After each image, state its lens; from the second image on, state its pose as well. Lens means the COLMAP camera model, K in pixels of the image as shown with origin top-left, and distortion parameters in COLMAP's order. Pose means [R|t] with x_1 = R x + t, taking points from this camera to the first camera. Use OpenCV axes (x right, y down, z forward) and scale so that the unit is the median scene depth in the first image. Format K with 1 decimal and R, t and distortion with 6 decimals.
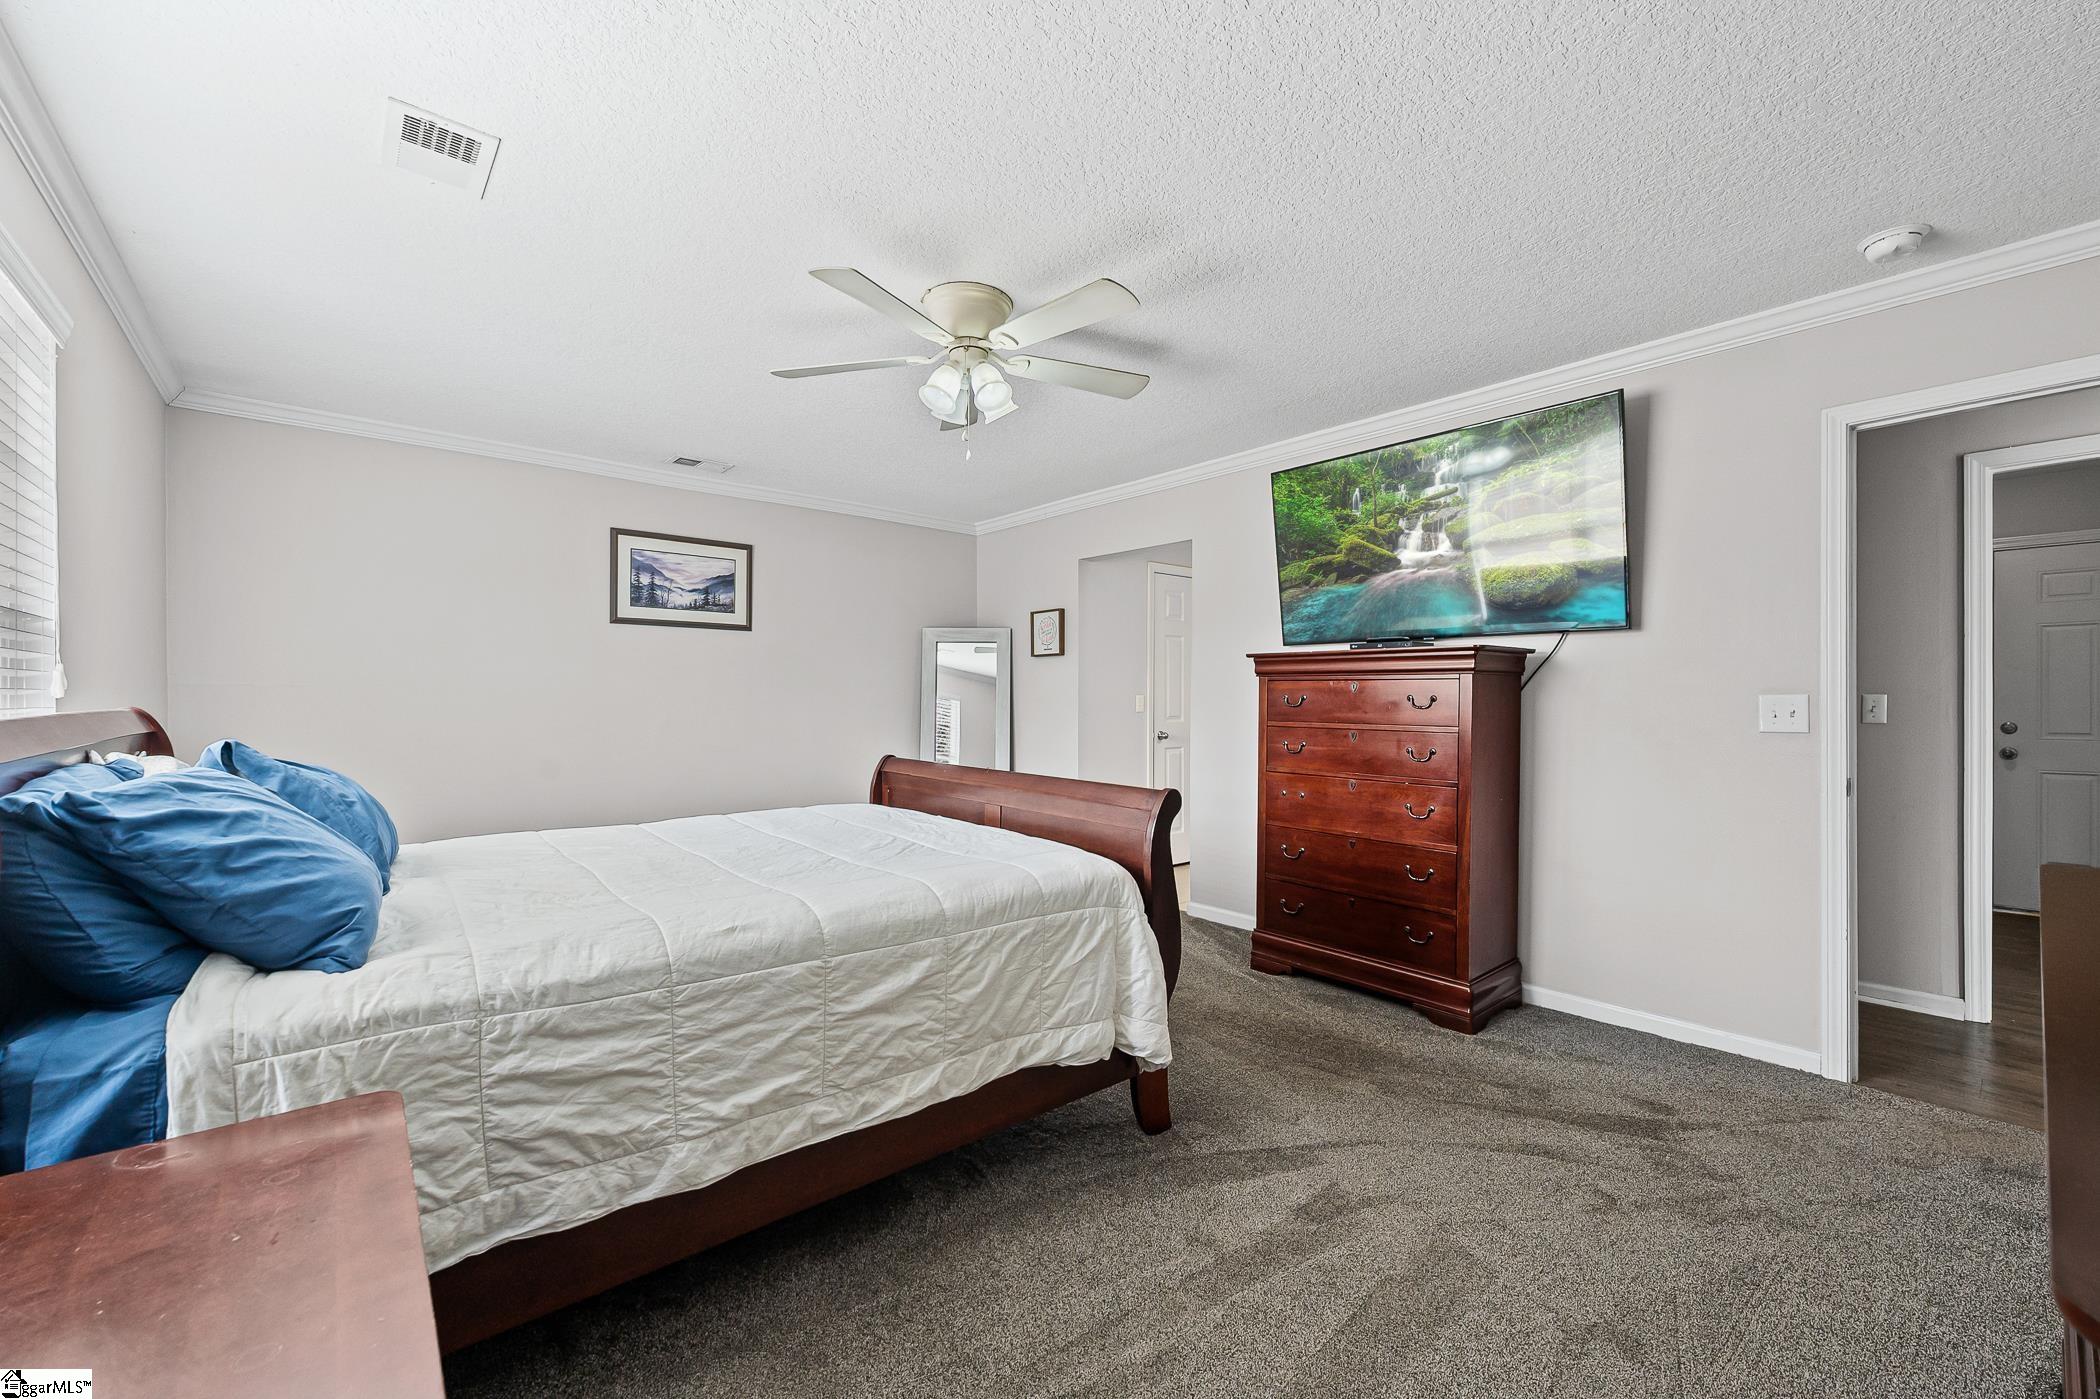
lens RADIAL K [[845.4, 0, 1060.9], [0, 845.4, 701.8], [0, 0, 1]] dist [-0.000864, 0.000285]
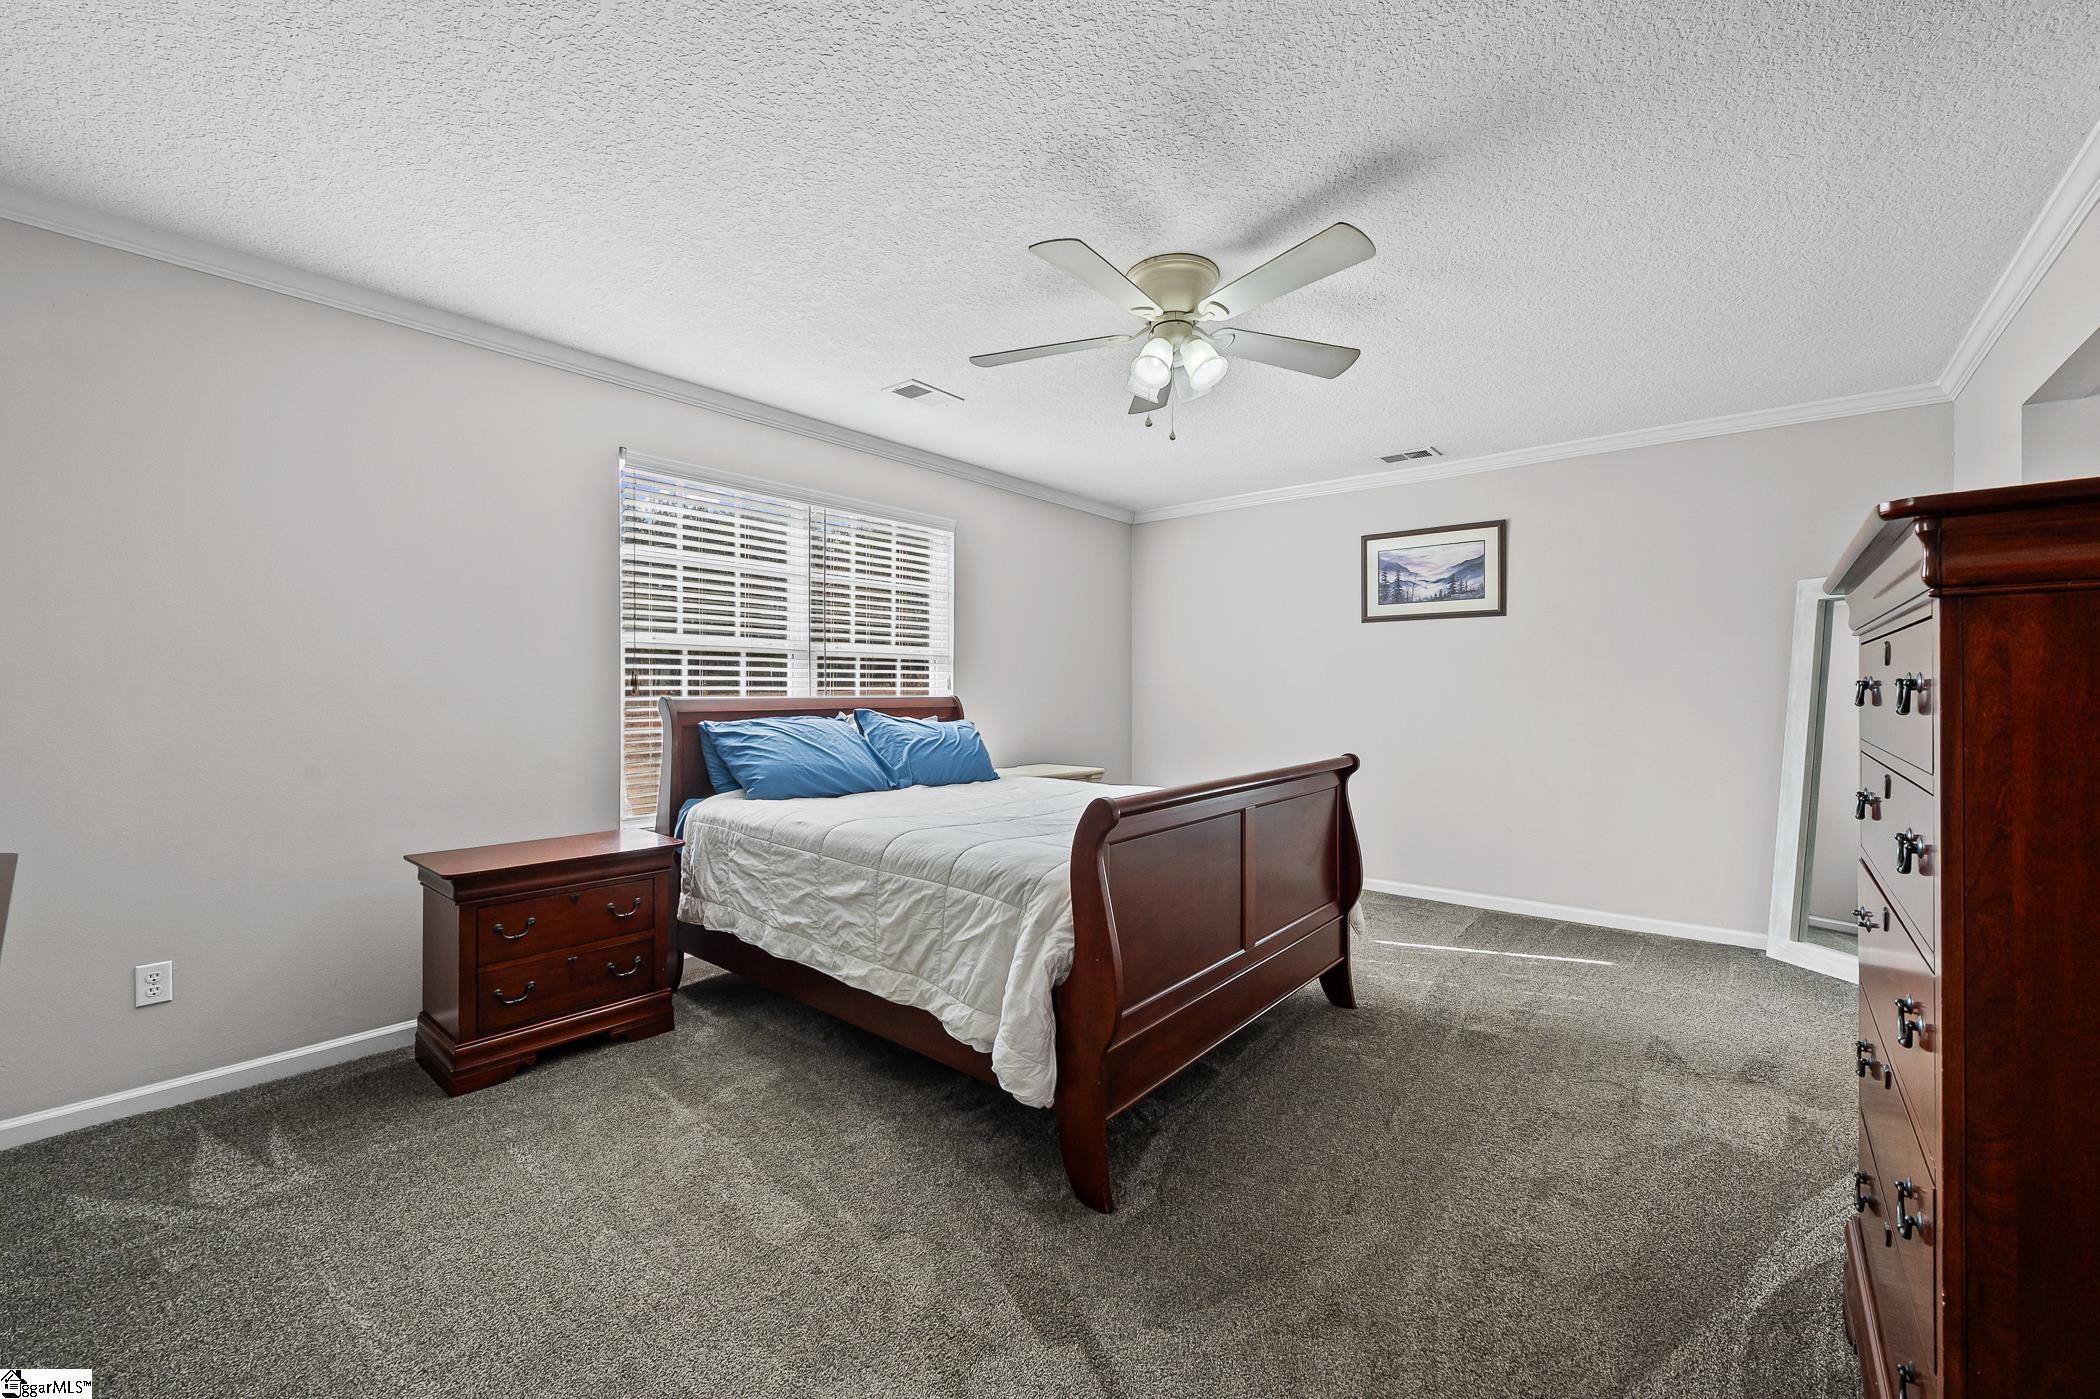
lens RADIAL K [[845.4, 0, 1053.4], [0, 845.4, 688.2], [0, 0, 1]] dist [-0.000864, 0.000285]
pose [[0.158526, -0.004849, -0.987343, 1.234966], [-0.004235, 0.999975, -0.005591, 0.000413], [0.987346, 0.005067, 0.158502, 1.084423]]
